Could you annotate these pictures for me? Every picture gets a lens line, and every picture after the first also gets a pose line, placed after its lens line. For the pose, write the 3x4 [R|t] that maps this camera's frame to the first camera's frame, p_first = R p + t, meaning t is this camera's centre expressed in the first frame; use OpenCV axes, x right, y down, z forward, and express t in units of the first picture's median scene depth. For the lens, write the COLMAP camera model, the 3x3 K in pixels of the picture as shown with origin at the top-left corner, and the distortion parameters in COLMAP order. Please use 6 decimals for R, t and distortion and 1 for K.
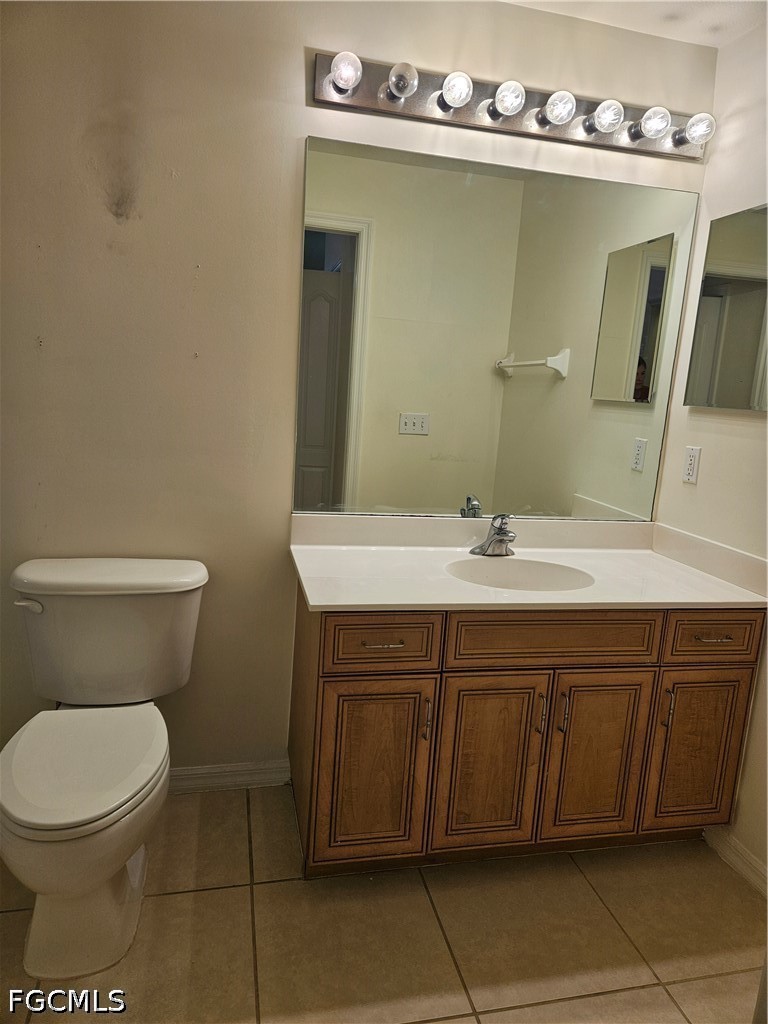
lens RADIAL K [[680.5, 0, 387.4], [0, 680.5, 507.5], [0, 0, 1]] dist [0.000651, 0.000595]
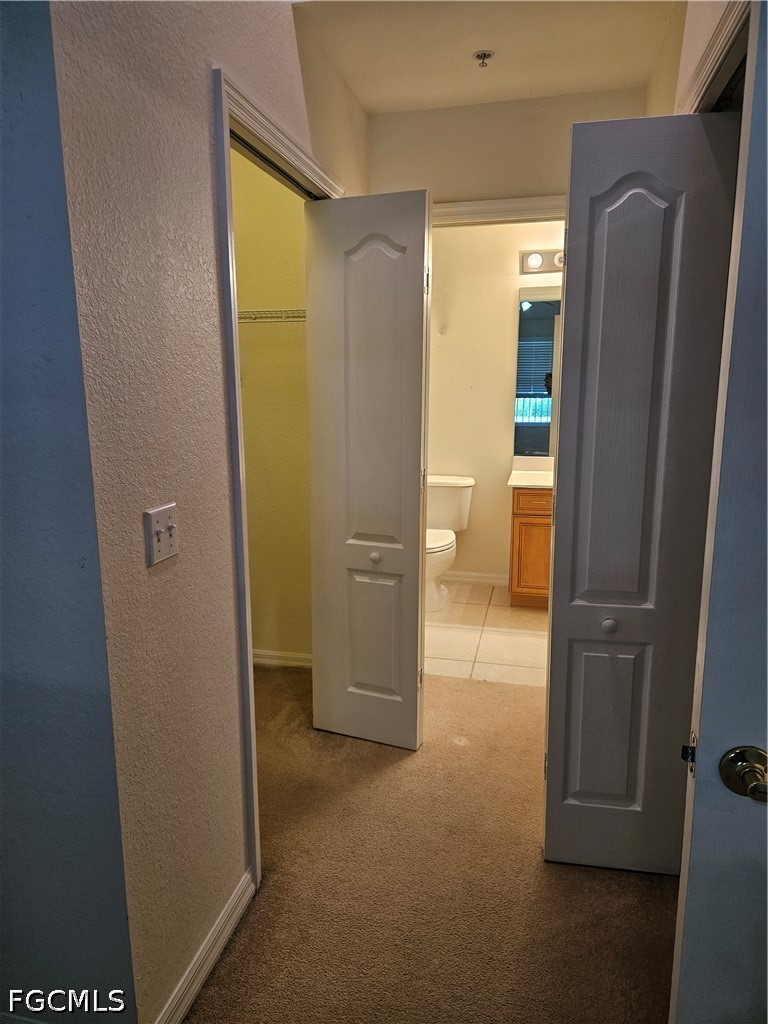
lens RADIAL K [[680.5, 0, 385.9], [0, 680.5, 511.7], [0, 0, 1]] dist [0.000651, 0.000595]
pose [[0.896301, 0.018643, -0.443054, 0.520774], [-0.013013, 0.999791, 0.015745, 0.175633], [0.443256, -0.008346, 0.896356, -1.288230]]
